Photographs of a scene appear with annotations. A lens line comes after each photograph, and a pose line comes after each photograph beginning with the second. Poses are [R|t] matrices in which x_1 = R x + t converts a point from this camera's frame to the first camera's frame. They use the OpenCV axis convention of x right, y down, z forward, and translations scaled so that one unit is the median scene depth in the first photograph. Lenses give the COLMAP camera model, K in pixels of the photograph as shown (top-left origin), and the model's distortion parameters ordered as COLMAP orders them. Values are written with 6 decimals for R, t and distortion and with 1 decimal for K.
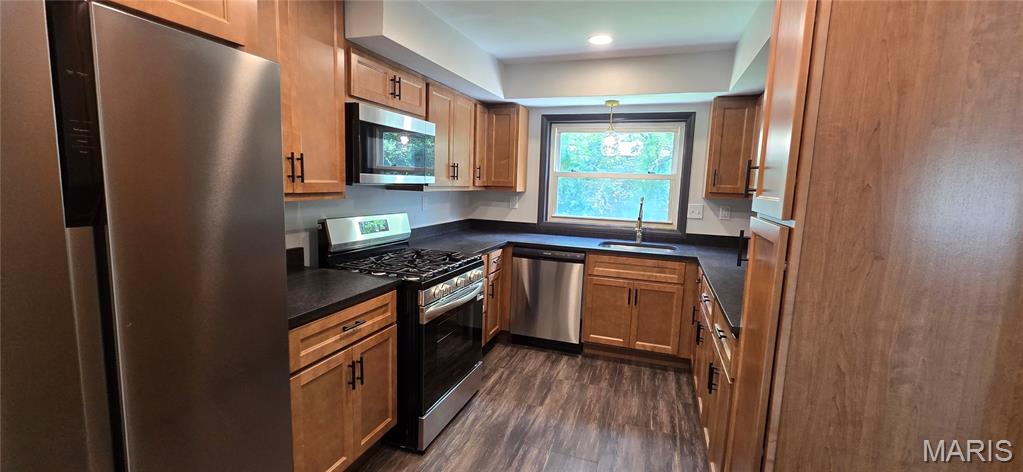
lens RADIAL K [[421.6, 0, 511.5], [0, 421.6, 236.0], [0, 0, 1]] dist [0.000896, 0.000145]
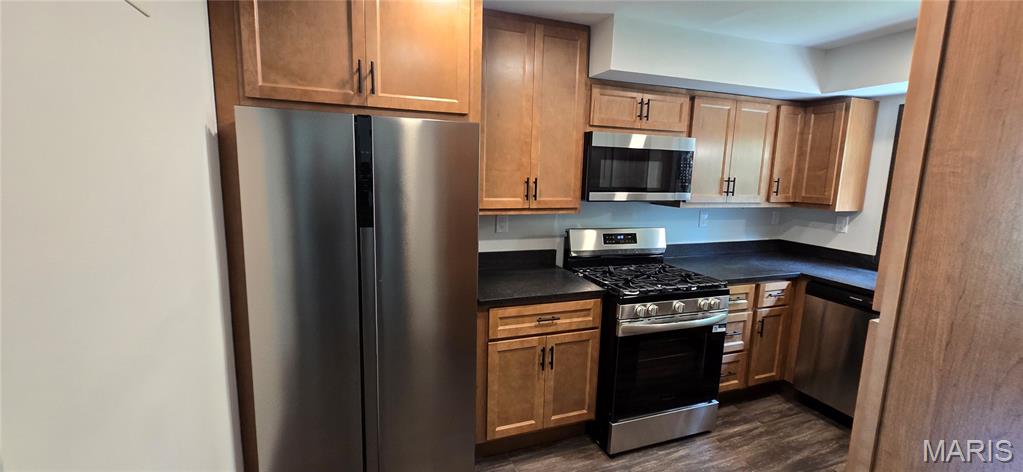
lens RADIAL K [[421.6, 0, 511.5], [0, 421.6, 236.0], [0, 0, 1]] dist [0.000896, 0.000145]
pose [[0.636021, 0.101588, -0.764956, 0.390063], [-0.103574, 0.993565, 0.045832, -0.059569], [0.764690, 0.050079, 0.642450, 0.101704]]
